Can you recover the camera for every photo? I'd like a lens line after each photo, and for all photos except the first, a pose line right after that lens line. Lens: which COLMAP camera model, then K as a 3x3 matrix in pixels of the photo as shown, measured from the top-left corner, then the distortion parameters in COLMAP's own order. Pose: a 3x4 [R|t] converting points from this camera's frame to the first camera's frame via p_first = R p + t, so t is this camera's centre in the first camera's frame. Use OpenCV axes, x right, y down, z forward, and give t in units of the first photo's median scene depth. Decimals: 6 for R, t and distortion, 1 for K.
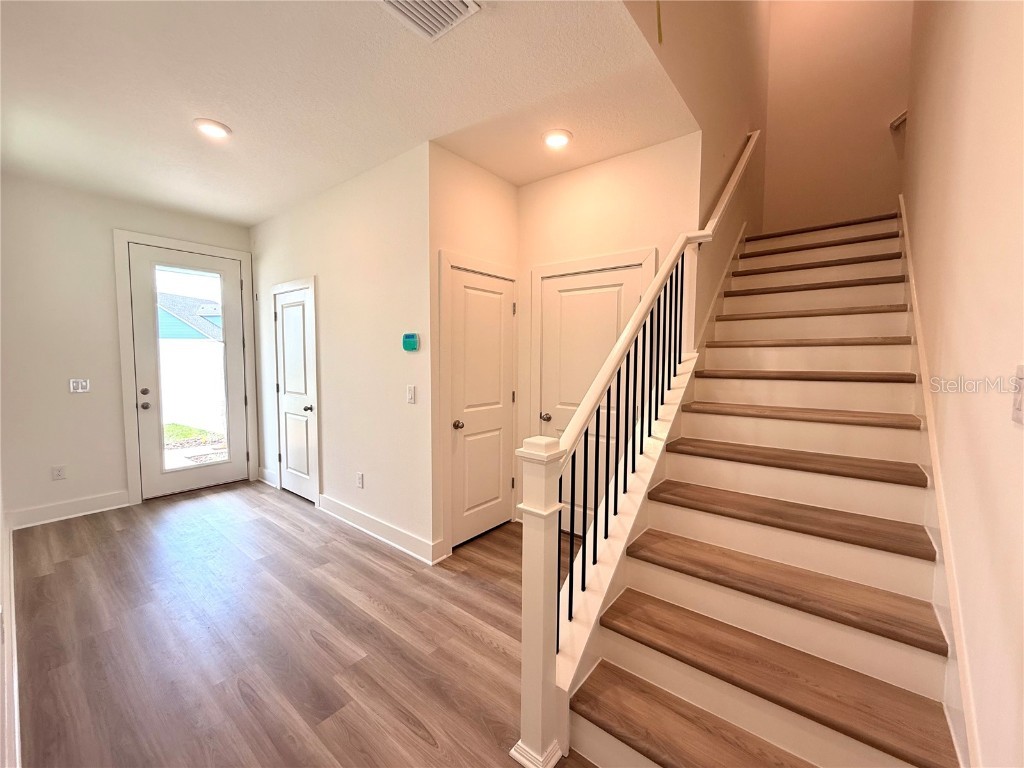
lens RADIAL K [[409.7, 0, 509.8], [0, 409.7, 384.7], [0, 0, 1]] dist [-0.002063, 0.000031]
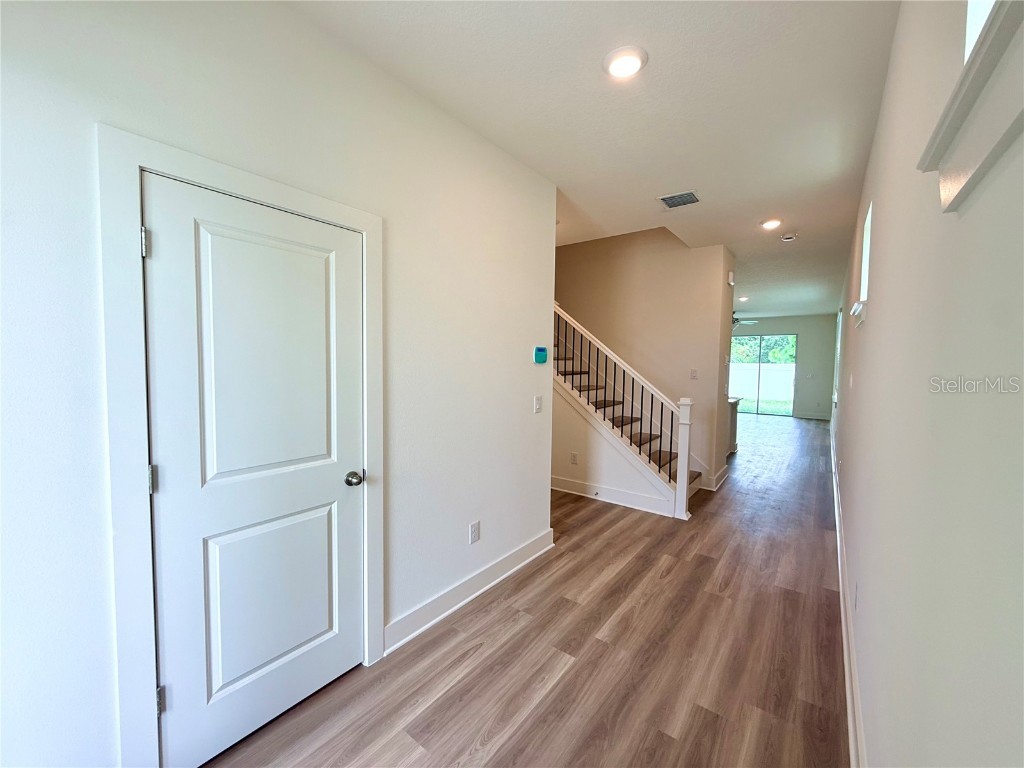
lens RADIAL K [[409.7, 0, 509.4], [0, 409.7, 383.1], [0, 0, 1]] dist [-0.002063, 0.000031]
pose [[-0.022753, -0.058692, 0.998017, -1.541540], [0.056619, 0.996597, 0.059899, -0.117095], [-0.998137, 0.057870, -0.019353, 1.298380]]
